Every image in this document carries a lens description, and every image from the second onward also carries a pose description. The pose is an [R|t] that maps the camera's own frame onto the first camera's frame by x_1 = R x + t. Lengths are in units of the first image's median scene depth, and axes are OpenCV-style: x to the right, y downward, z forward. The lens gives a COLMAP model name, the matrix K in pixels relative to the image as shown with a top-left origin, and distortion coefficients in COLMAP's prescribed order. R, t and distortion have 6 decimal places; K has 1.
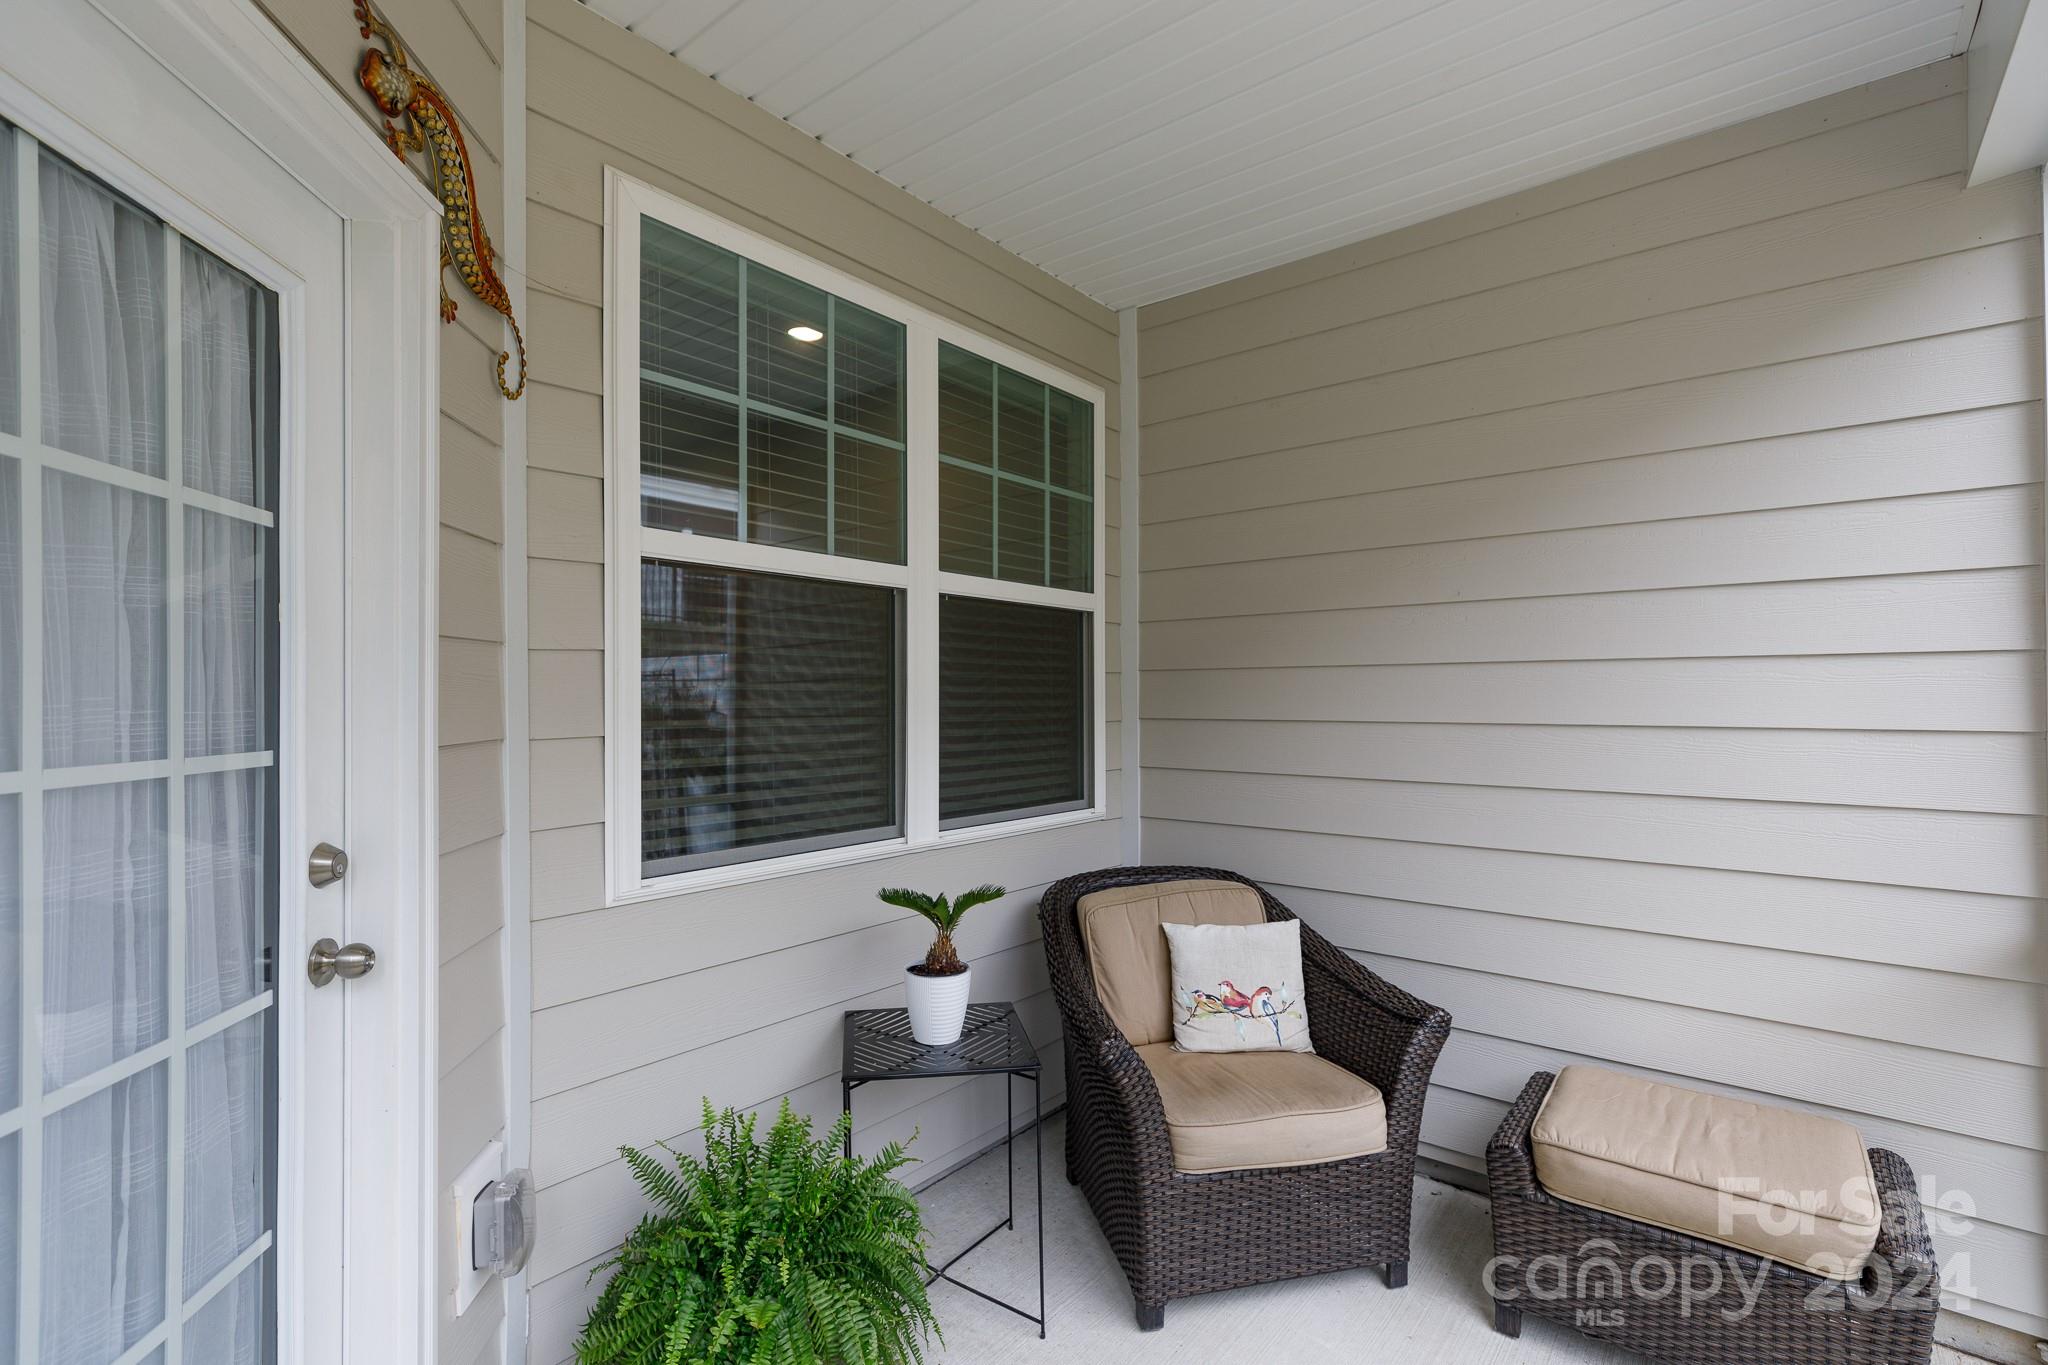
lens RADIAL K [[941.6, 0, 1026.0], [0, 941.6, 700.2], [0, 0, 1]] dist [0.003623, 0.000274]
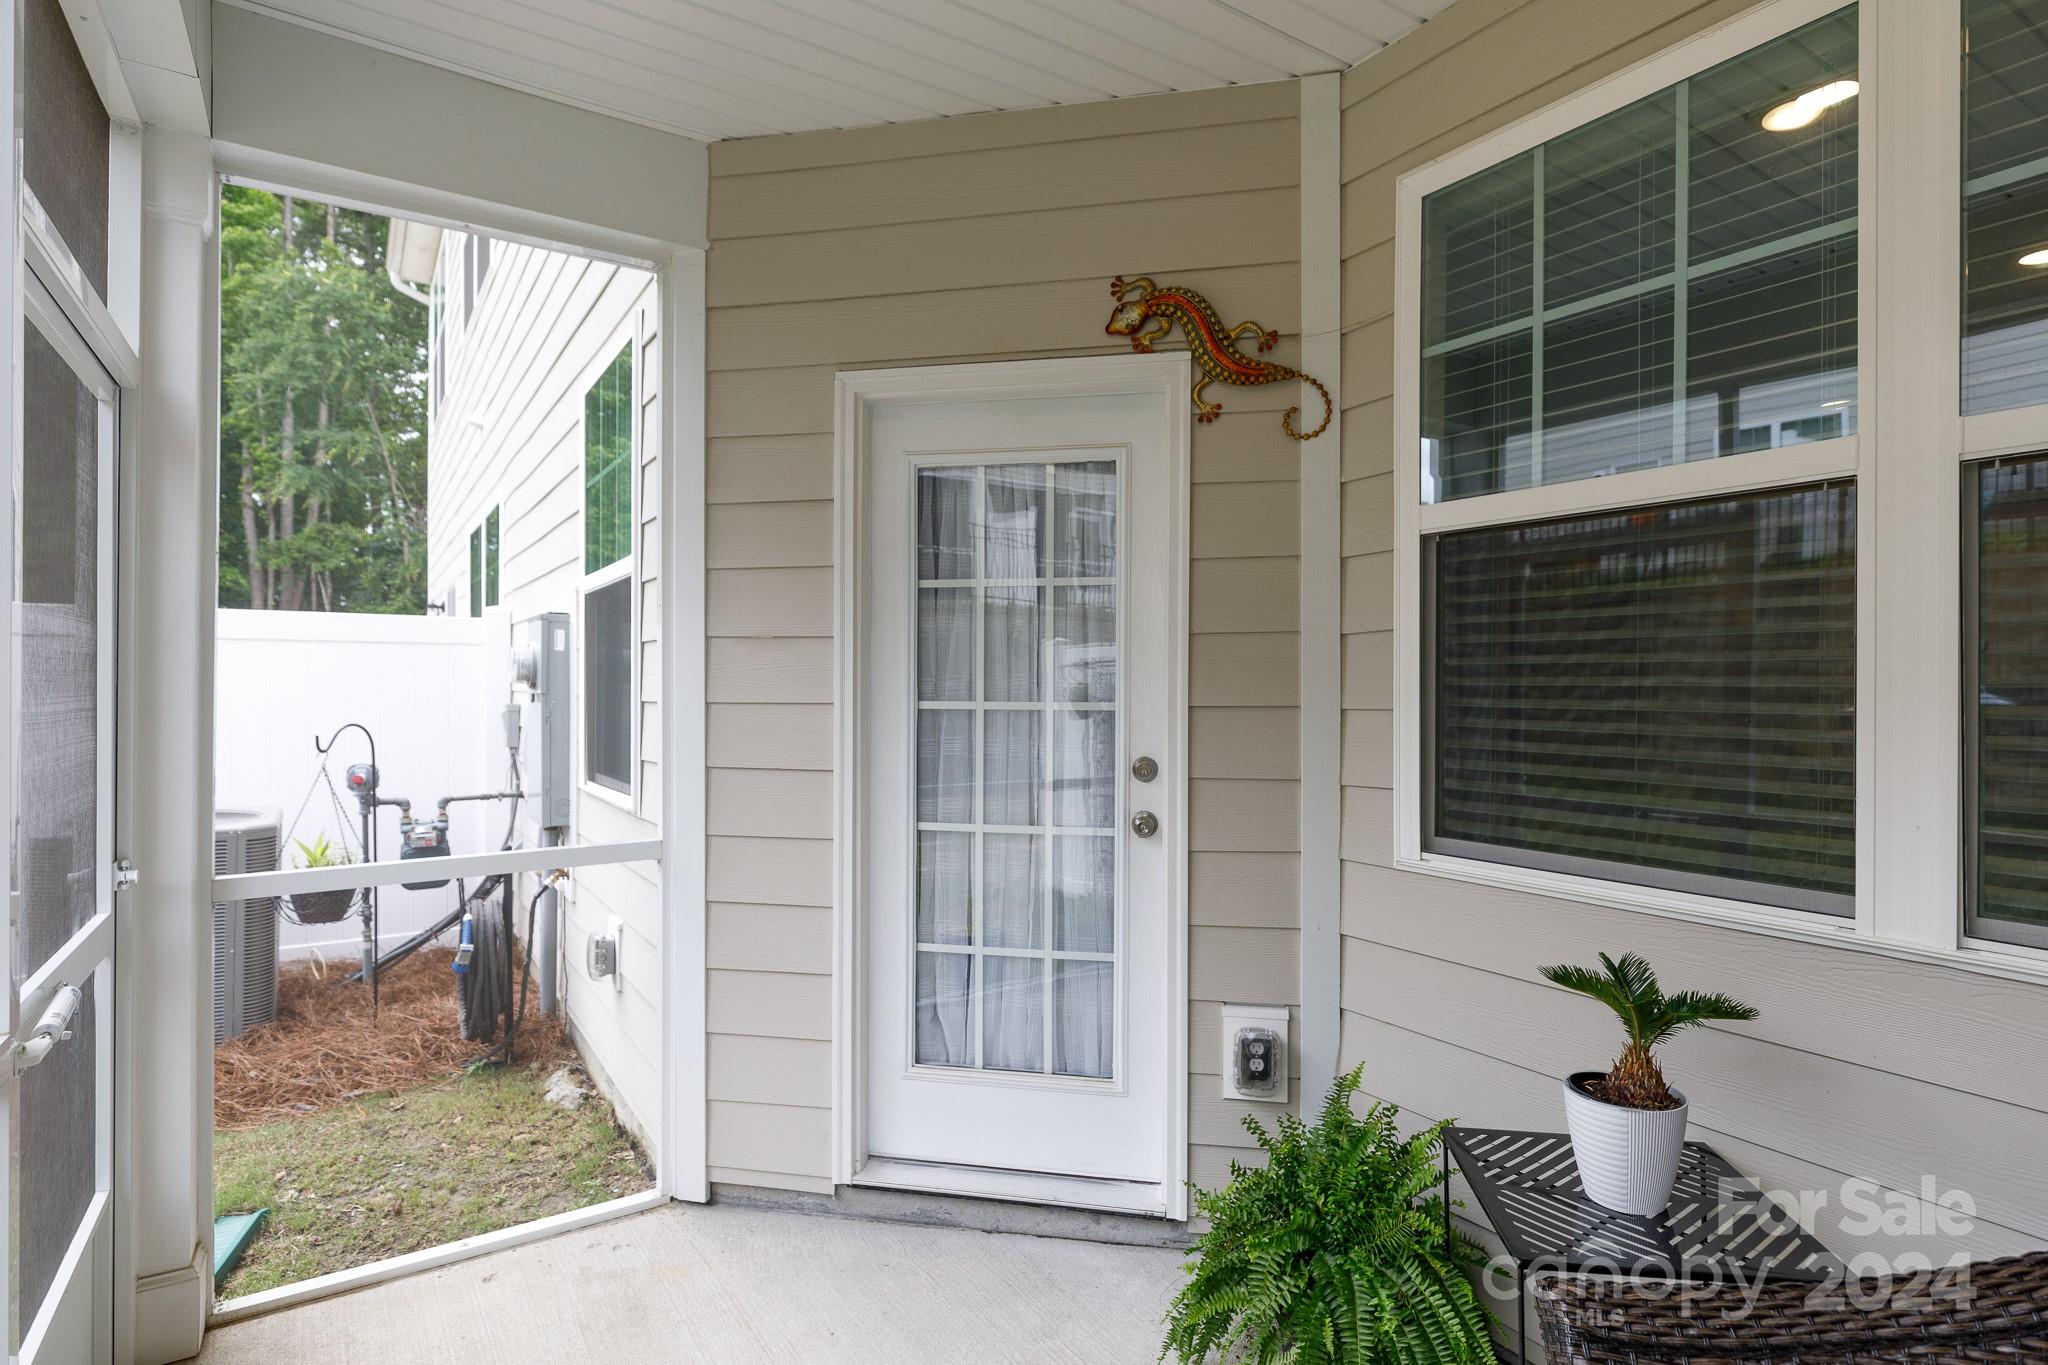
lens RADIAL K [[1008.8, 0, 1024.0], [0, 1008.8, 682.5], [0, 0, 1]] dist [-0.001076, -0.000326]
pose [[-0.312114, 0.007199, -0.950017, 0.739498], [0.002538, 0.999974, 0.006744, -0.001965], [0.950041, -0.000306, -0.312124, 0.899392]]
